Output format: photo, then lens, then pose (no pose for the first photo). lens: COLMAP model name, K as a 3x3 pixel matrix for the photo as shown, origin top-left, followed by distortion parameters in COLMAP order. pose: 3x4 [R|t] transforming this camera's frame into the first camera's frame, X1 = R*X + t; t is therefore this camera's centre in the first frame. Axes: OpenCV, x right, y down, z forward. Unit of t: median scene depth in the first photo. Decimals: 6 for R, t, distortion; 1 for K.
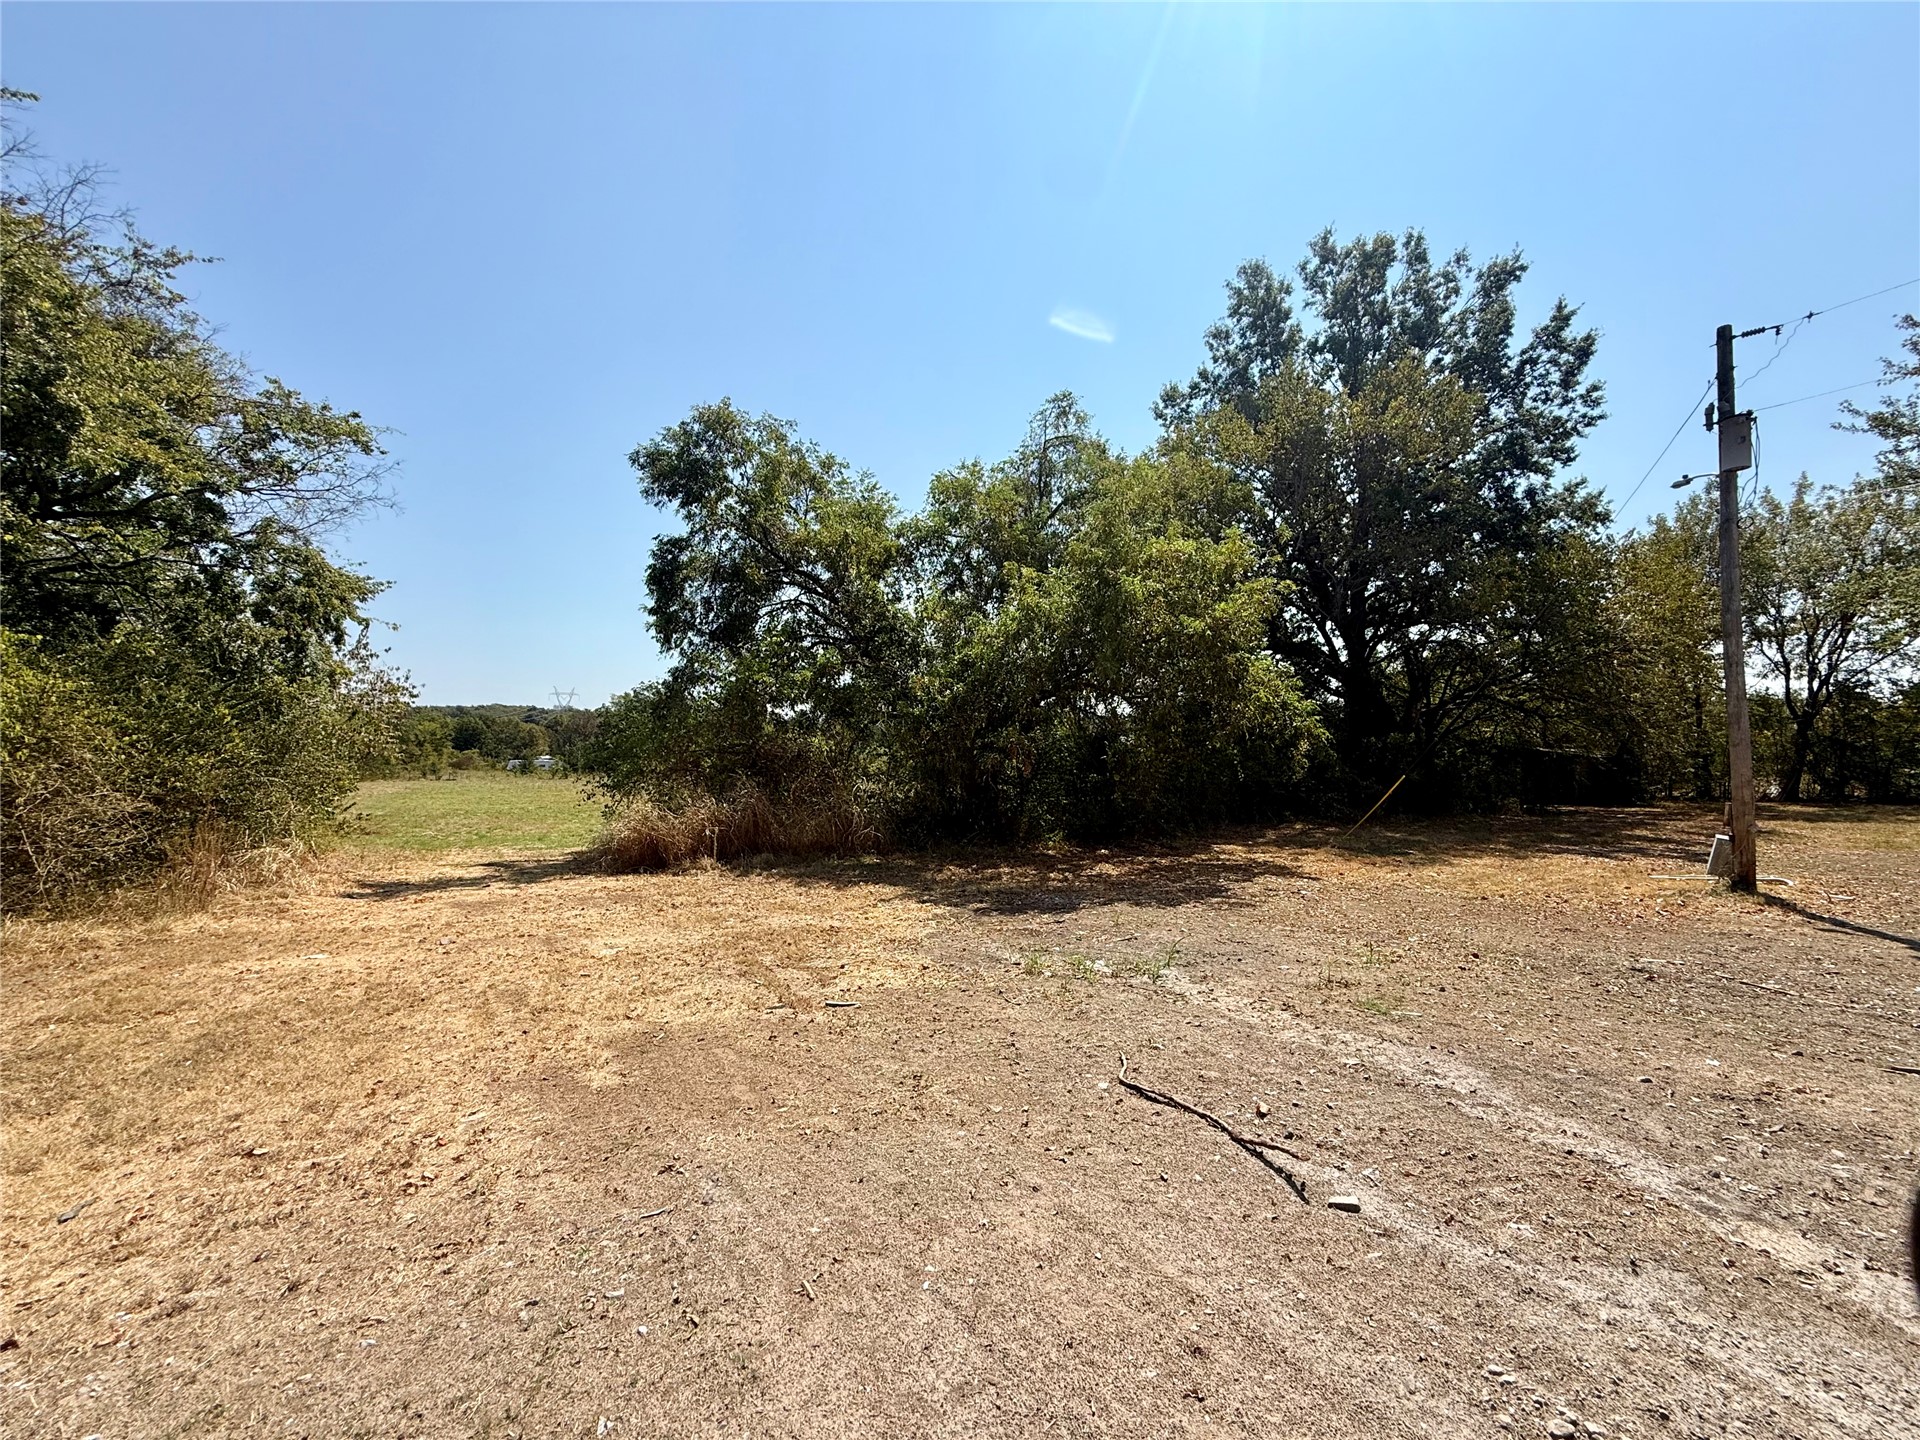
lens RADIAL K [[764.0, 0, 956.3], [0, 764.0, 717.7], [0, 0, 1]] dist [-0.001838, 0.000687]
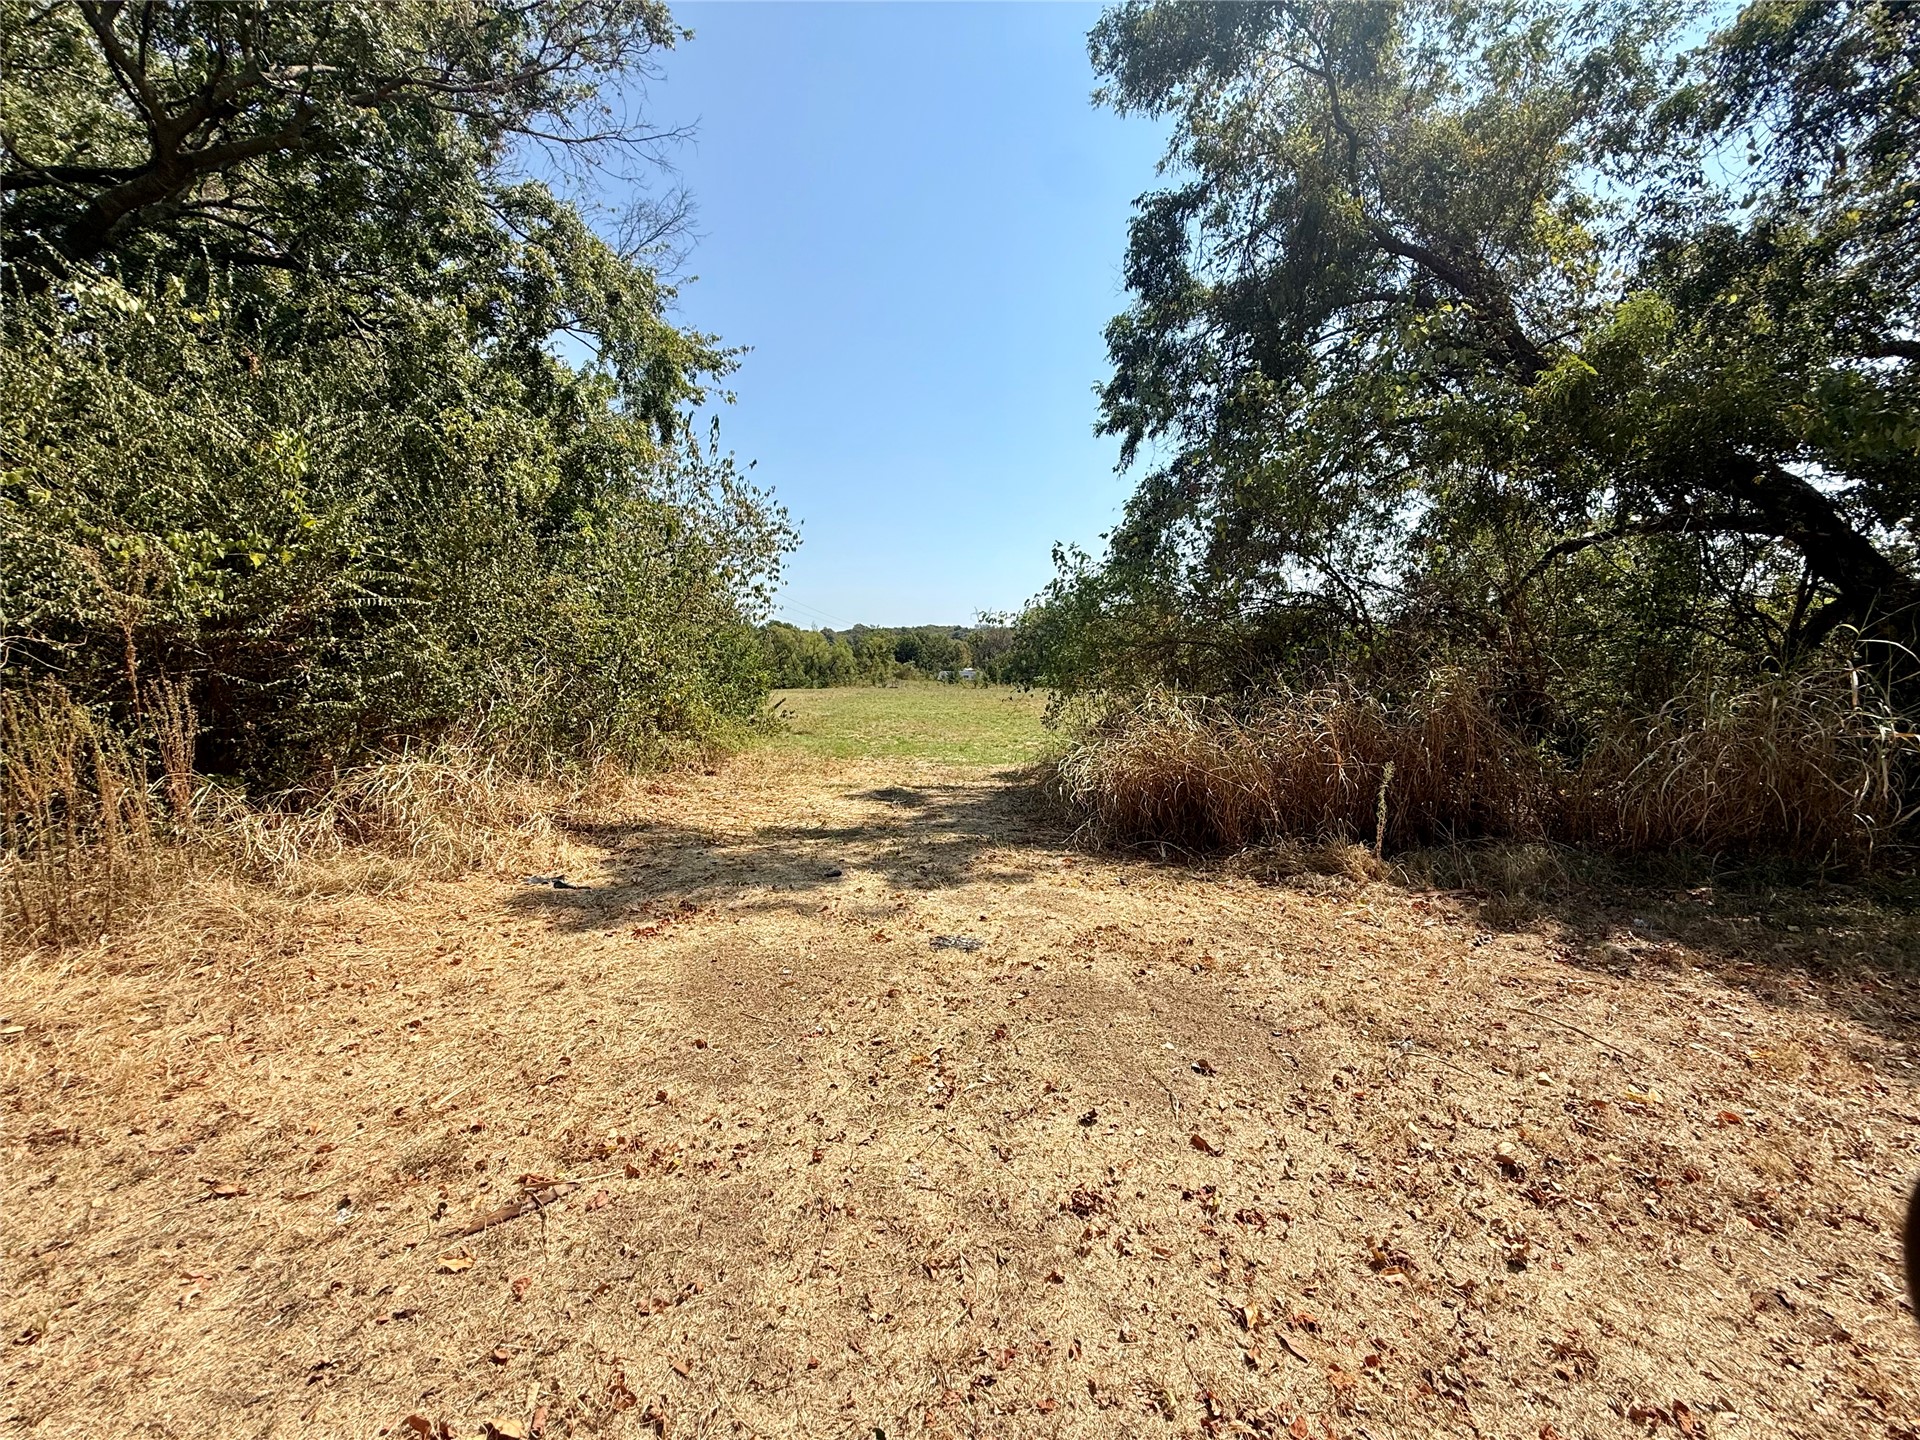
lens RADIAL K [[762.9, 0, 955.9], [0, 762.9, 718.8], [0, 0, 1]] dist [0.000190, 0.000332]
pose [[0.872591, 0.034039, -0.487264, -0.212833], [0.020260, 0.994188, 0.105732, 0.055406], [0.488032, -0.102132, 0.866830, 0.404141]]
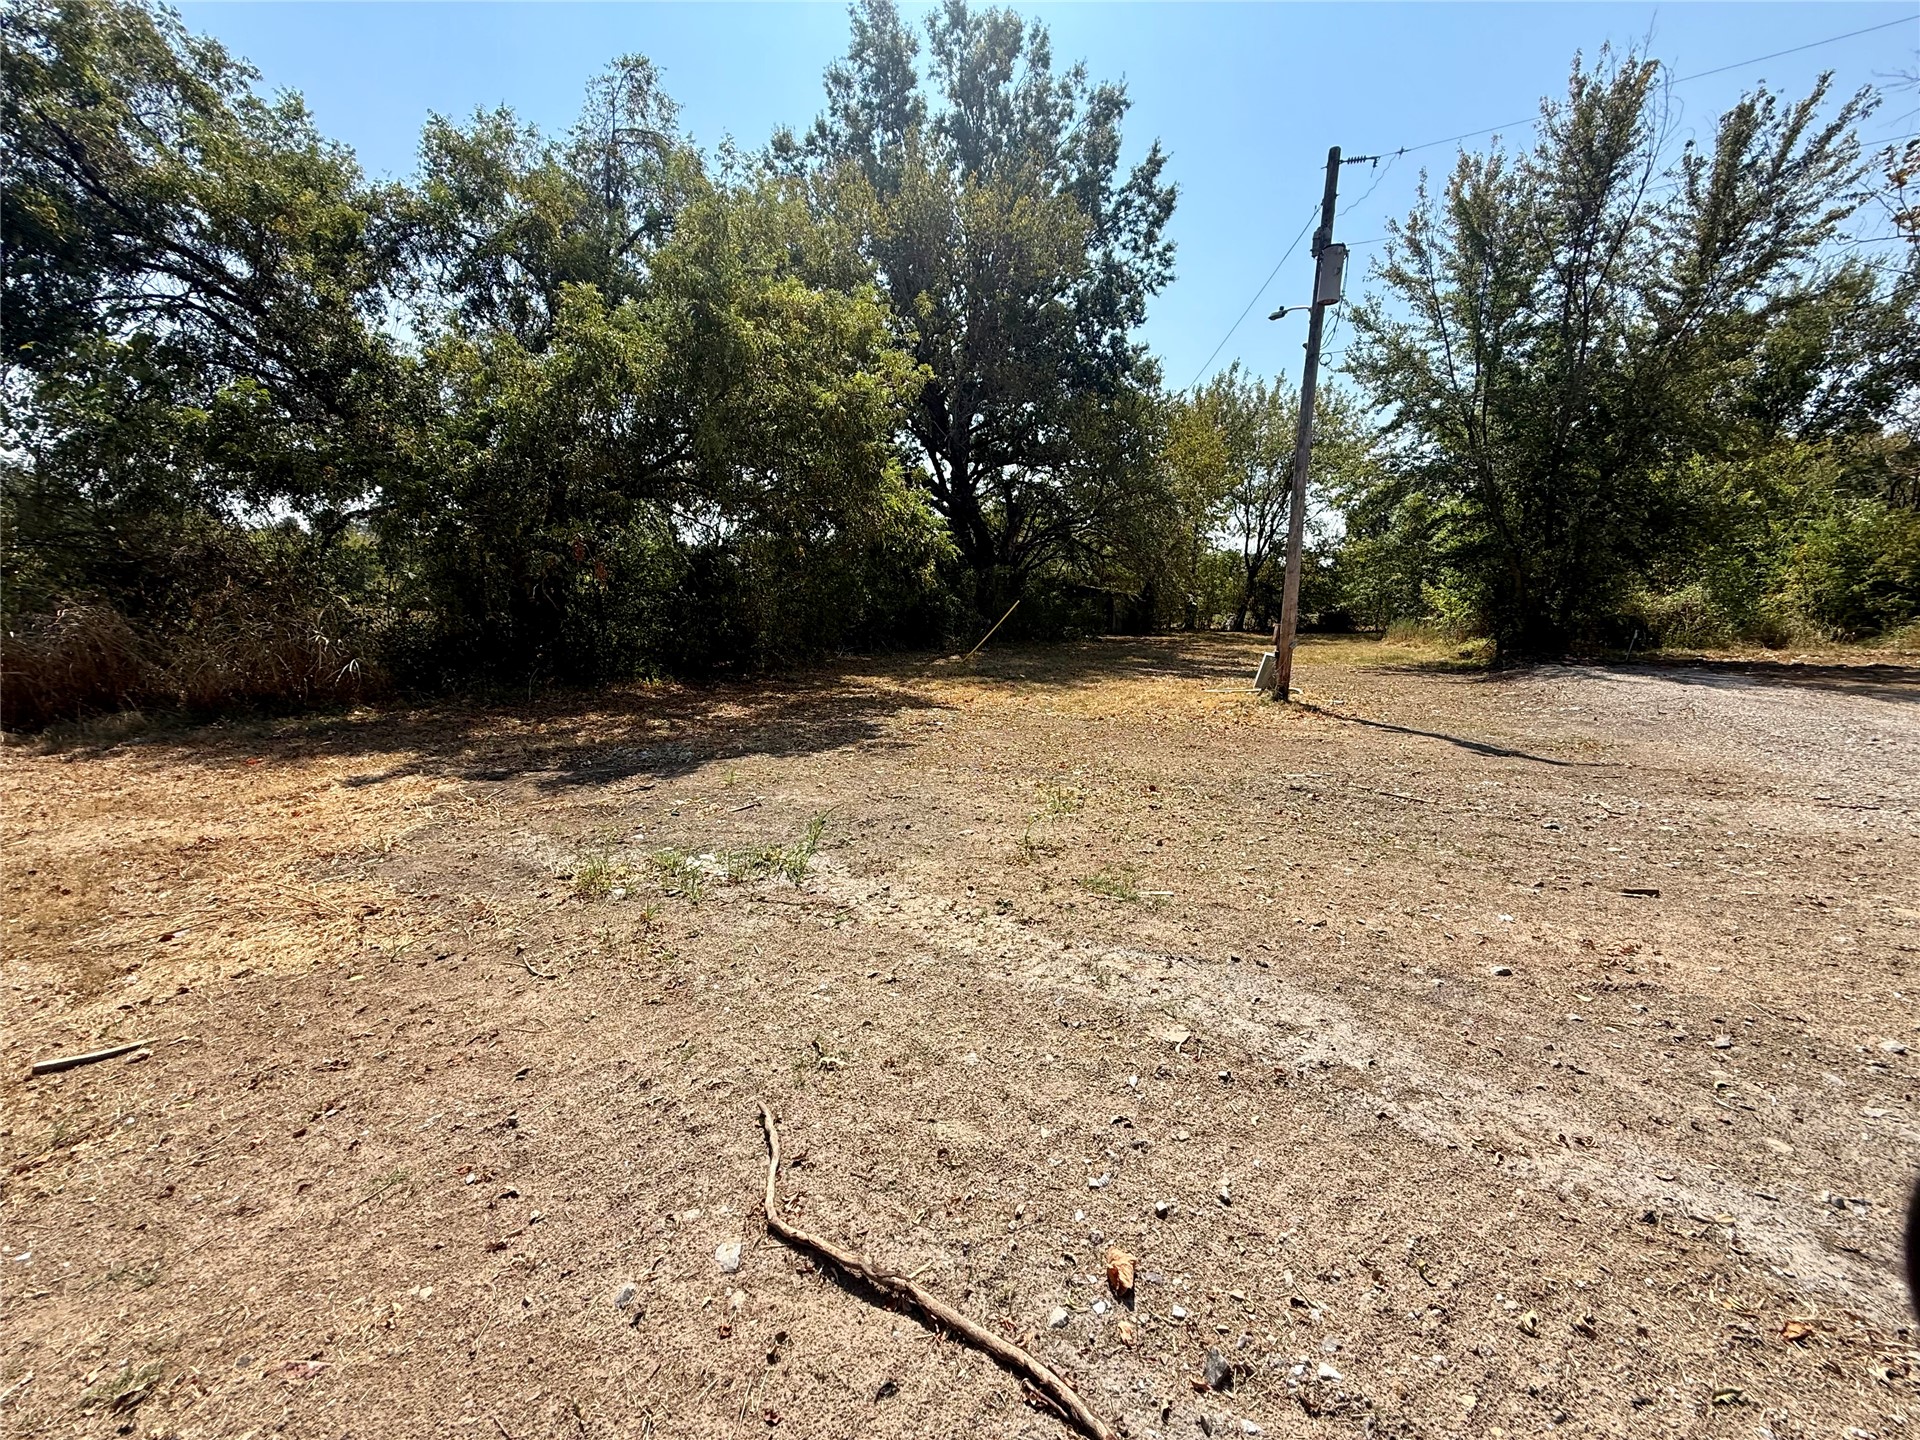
lens RADIAL K [[770.6, 0, 948.5], [0, 770.6, 705.8], [0, 0, 1]] dist [0.000536, 0.010278]
pose [[0.880547, -0.048854, 0.471434, 0.021283], [-0.044750, 0.981660, 0.185311, 0.021482], [-0.471841, -0.184272, 0.862212, 0.118399]]
